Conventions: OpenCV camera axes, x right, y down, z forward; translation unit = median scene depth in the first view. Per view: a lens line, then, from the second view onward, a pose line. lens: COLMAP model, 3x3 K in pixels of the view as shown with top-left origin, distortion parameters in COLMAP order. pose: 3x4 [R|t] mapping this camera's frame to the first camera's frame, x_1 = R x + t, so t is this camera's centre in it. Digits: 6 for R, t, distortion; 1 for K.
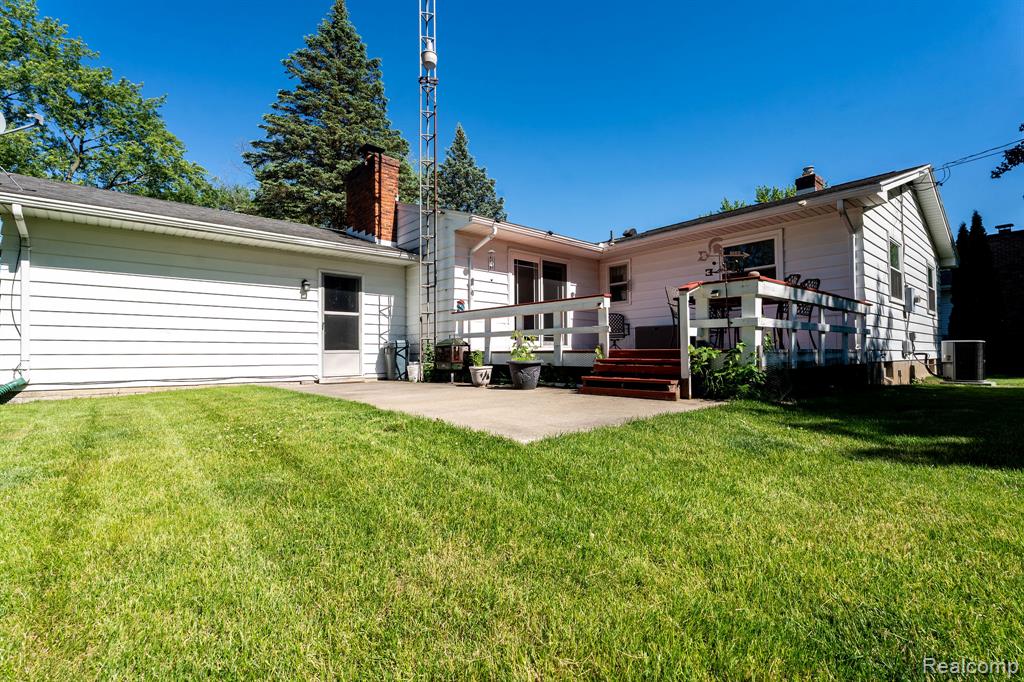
lens RADIAL K [[467.6, 0, 512.0], [0, 467.6, 341.0], [0, 0, 1]] dist [-0.022498, -0.000382]
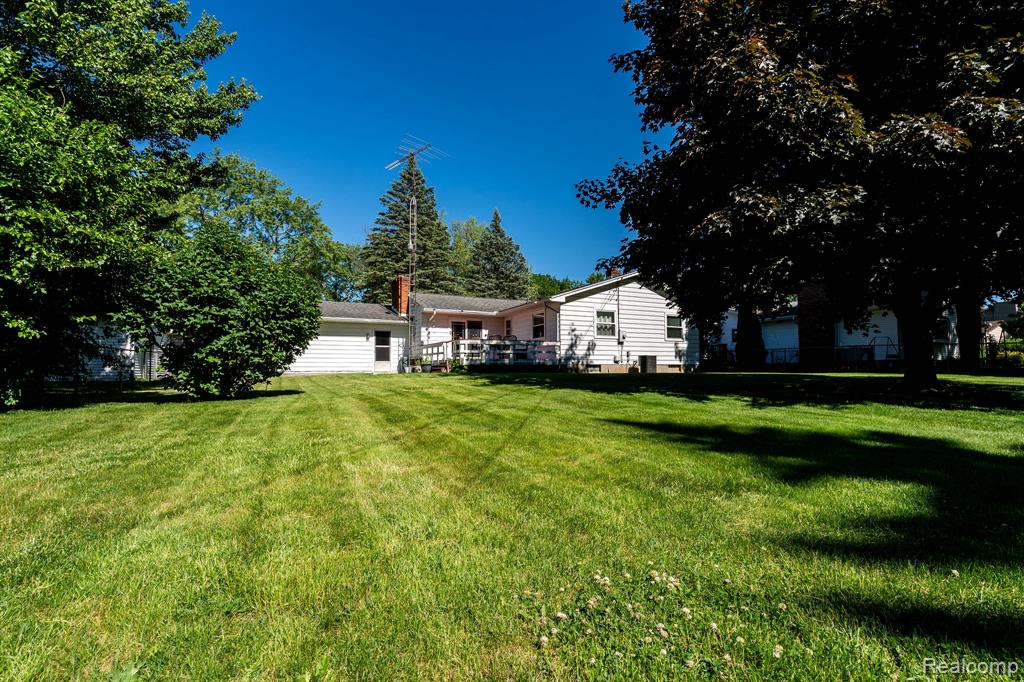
lens RADIAL K [[482.8, 0, 510.6], [0, 482.8, 345.5], [0, 0, 1]] dist [-0.068439, 0.014730]
pose [[0.964583, -0.011939, -0.263508, 0.935721], [0.005702, 0.999686, -0.024421, 0.002964], [0.263716, 0.022054, 0.964348, -1.247611]]
